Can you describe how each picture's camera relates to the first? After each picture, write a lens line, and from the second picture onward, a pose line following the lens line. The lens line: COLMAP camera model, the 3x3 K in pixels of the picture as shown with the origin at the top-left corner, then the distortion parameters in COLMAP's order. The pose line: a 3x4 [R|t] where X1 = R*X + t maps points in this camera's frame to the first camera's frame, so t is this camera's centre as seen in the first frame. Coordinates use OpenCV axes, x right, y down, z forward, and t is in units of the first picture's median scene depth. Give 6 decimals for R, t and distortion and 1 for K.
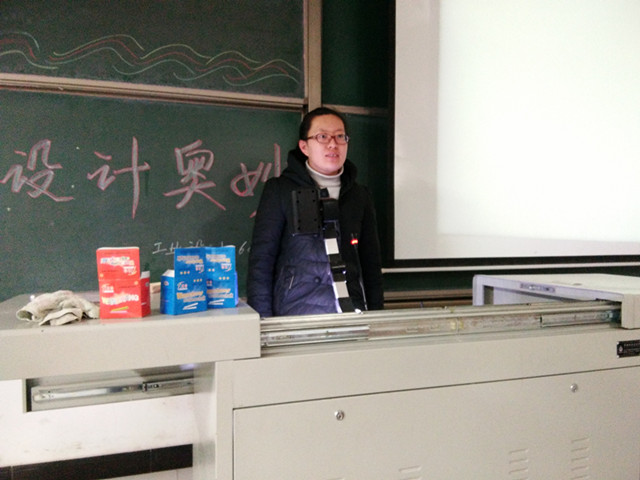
lens RADIAL K [[490.5, 0, 315.5], [0, 490.5, 244.4], [0, 0, 1]] dist [0.105859, -0.150289]
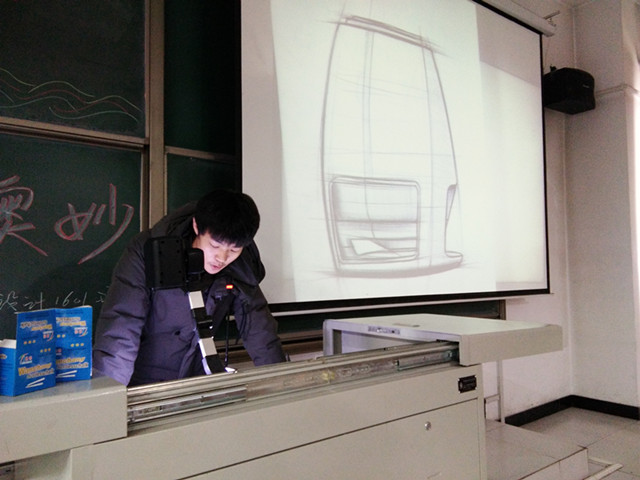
lens RADIAL K [[490.5, 0, 315.5], [0, 490.5, 244.4], [0, 0, 1]] dist [0.105859, -0.150289]
pose [[0.940067, 0.008203, 0.340891, -0.079107], [0.020208, 0.996613, -0.079709, -0.022647], [-0.340390, 0.081821, 0.936718, 0.034398]]
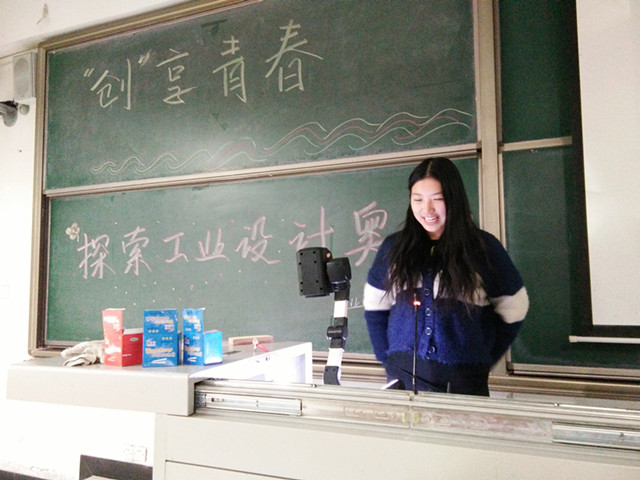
lens RADIAL K [[477.7, 0, 312.0], [0, 477.7, 248.8], [0, 0, 1]] dist [0.097930, -0.129297]
pose [[0.778036, -0.051526, -0.626103, 0.590714], [-0.008318, 0.995698, -0.092279, -0.027505], [0.628164, 0.077005, 0.774261, 0.257954]]
